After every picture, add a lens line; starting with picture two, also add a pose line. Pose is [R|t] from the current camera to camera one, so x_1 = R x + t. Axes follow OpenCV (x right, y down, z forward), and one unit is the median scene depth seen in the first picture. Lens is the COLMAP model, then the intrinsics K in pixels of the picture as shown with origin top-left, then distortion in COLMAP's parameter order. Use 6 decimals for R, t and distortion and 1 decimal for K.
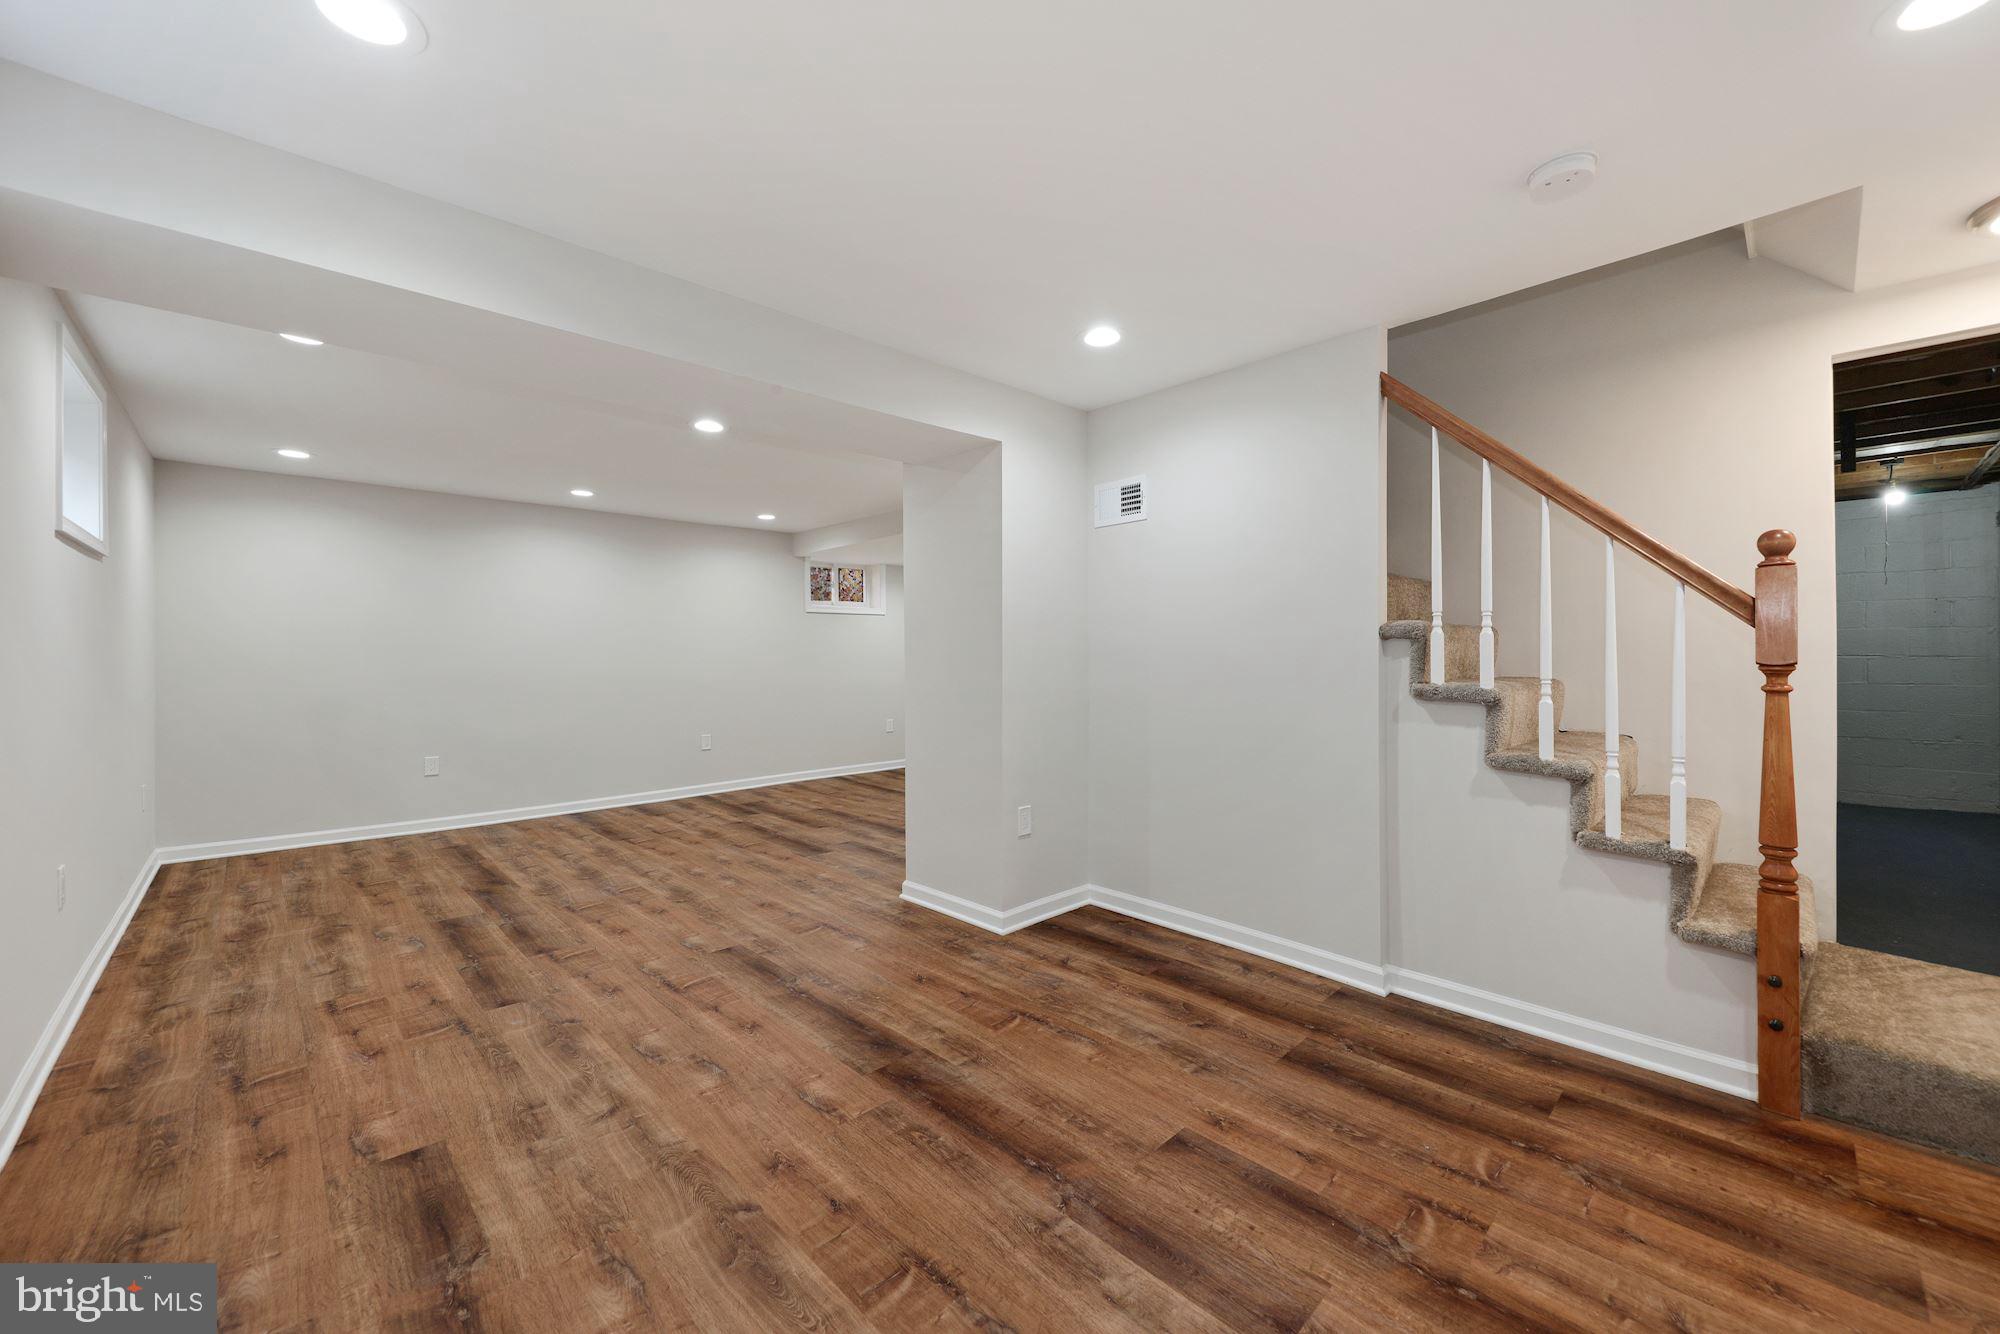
lens RADIAL K [[799.2, 0, 1001.7], [0, 799.2, 639.9], [0, 0, 1]] dist [0.001791, -0.000636]
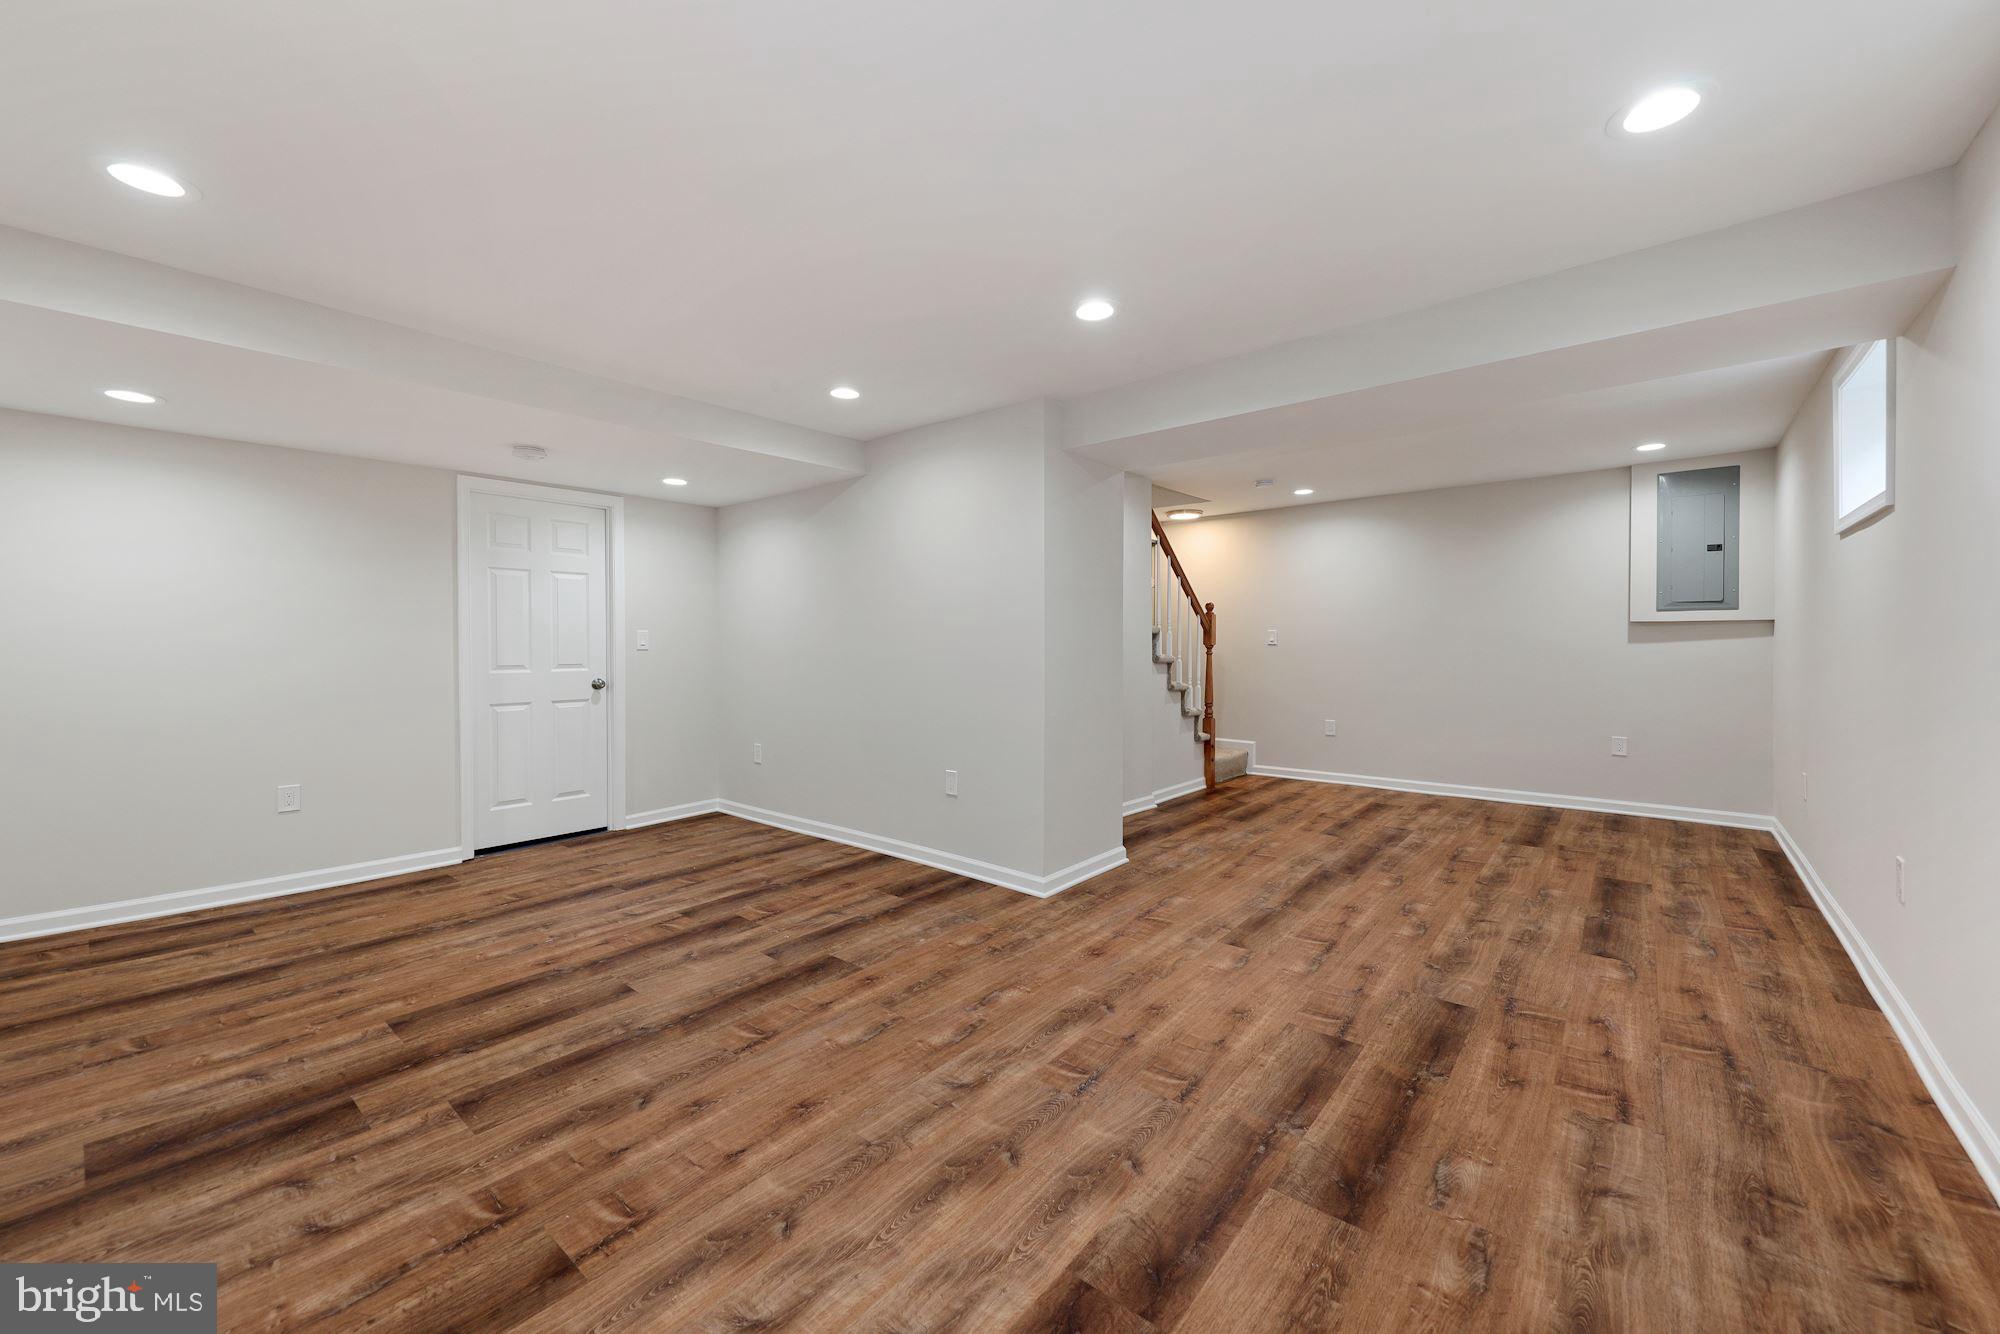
lens RADIAL K [[799.2, 0, 1001.7], [0, 799.2, 639.9], [0, 0, 1]] dist [0.001791, -0.000636]
pose [[-0.141680, 0.006532, 0.989891, -1.410895], [-0.012764, 0.999883, -0.008425, 0.035711], [-0.989830, -0.013828, -0.141580, 1.588572]]
